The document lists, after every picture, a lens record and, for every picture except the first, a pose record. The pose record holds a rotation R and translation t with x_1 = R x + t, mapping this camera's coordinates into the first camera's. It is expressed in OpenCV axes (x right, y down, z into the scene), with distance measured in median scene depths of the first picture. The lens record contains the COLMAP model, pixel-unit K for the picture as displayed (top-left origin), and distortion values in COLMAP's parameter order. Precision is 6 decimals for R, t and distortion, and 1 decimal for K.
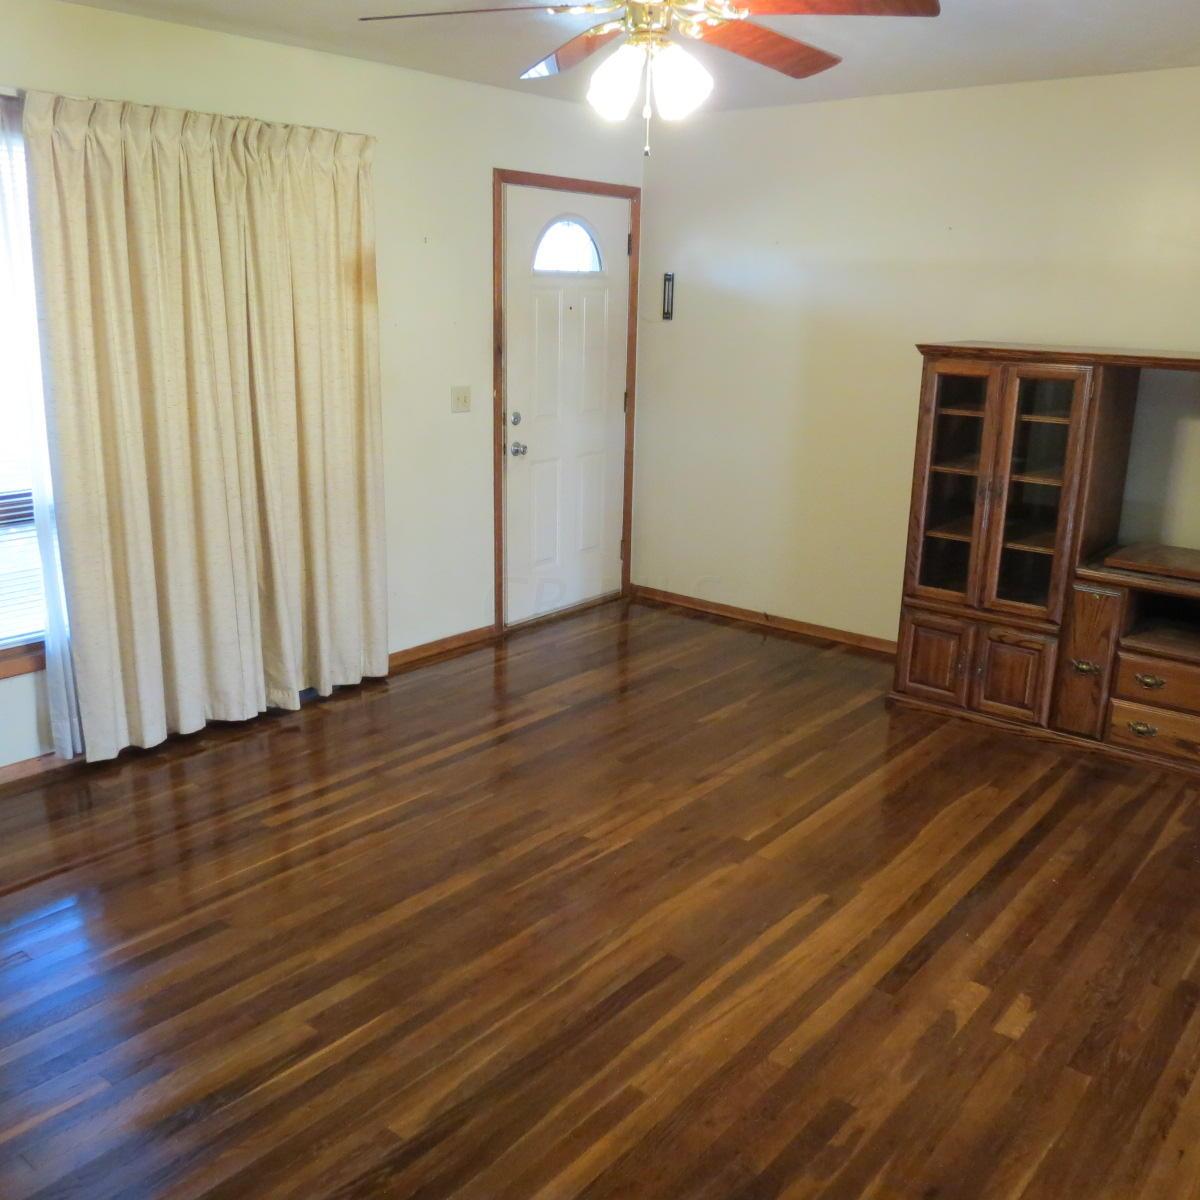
lens RADIAL K [[1168.2, 0, 600.4], [0, 1168.2, 572.6], [0, 0, 1]] dist [-0.014061, -0.010038]
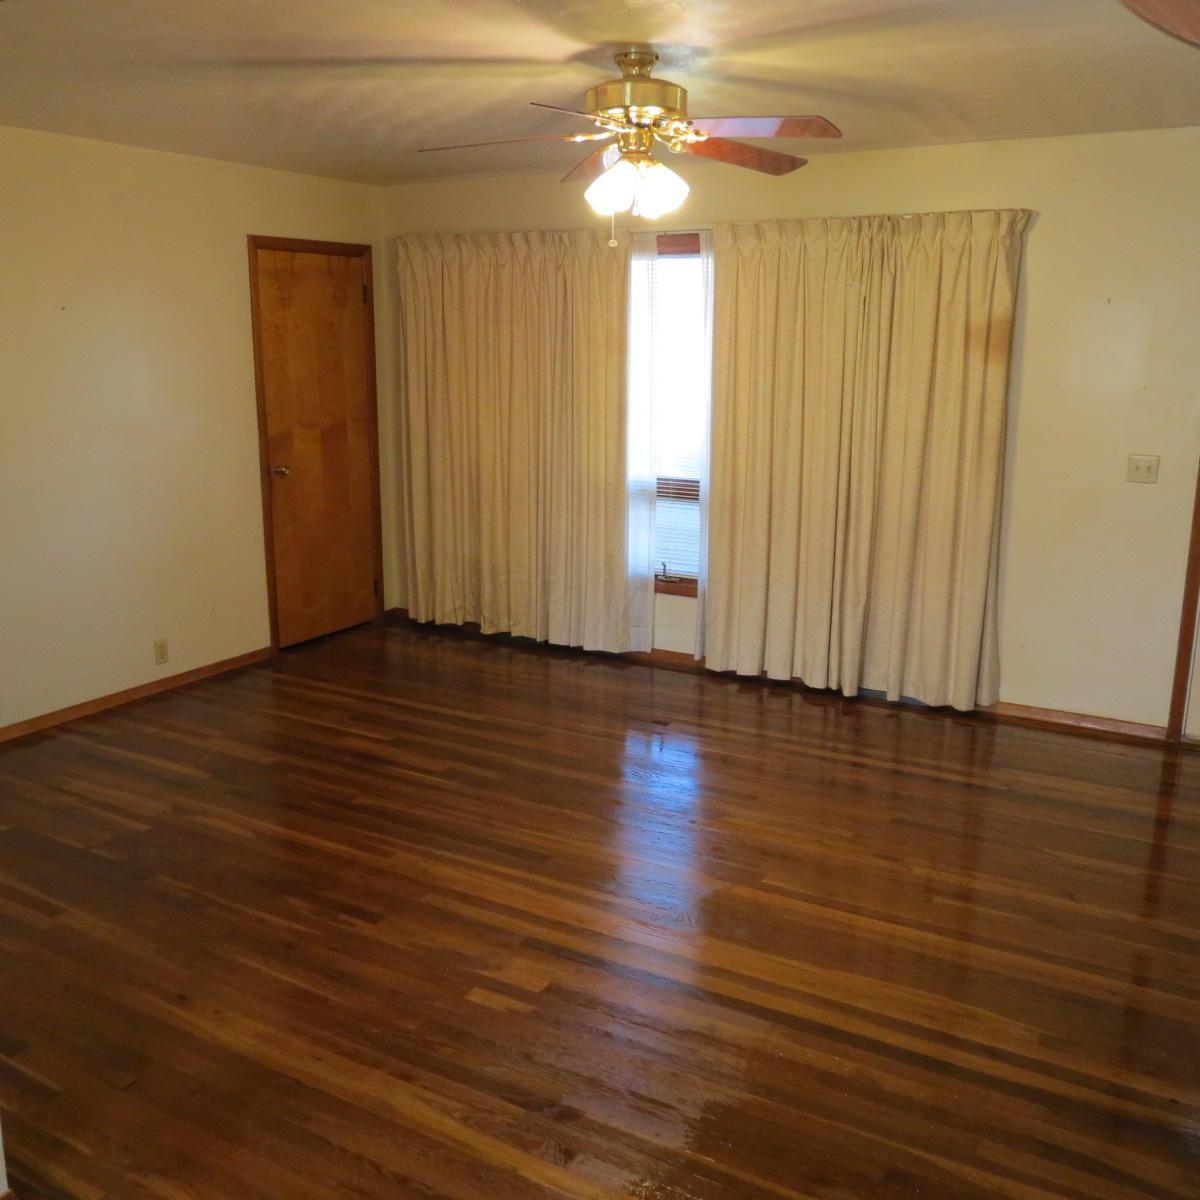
lens RADIAL K [[1163.7, 0, 600.0], [0, 1163.7, 600.0], [0, 0, 1]] dist [-0.016341, -0.005251]
pose [[0.144100, 0.200630, -0.969011, 1.032462], [-0.230193, 0.959165, 0.164360, -0.141489], [0.962417, 0.199375, 0.184400, 0.615572]]
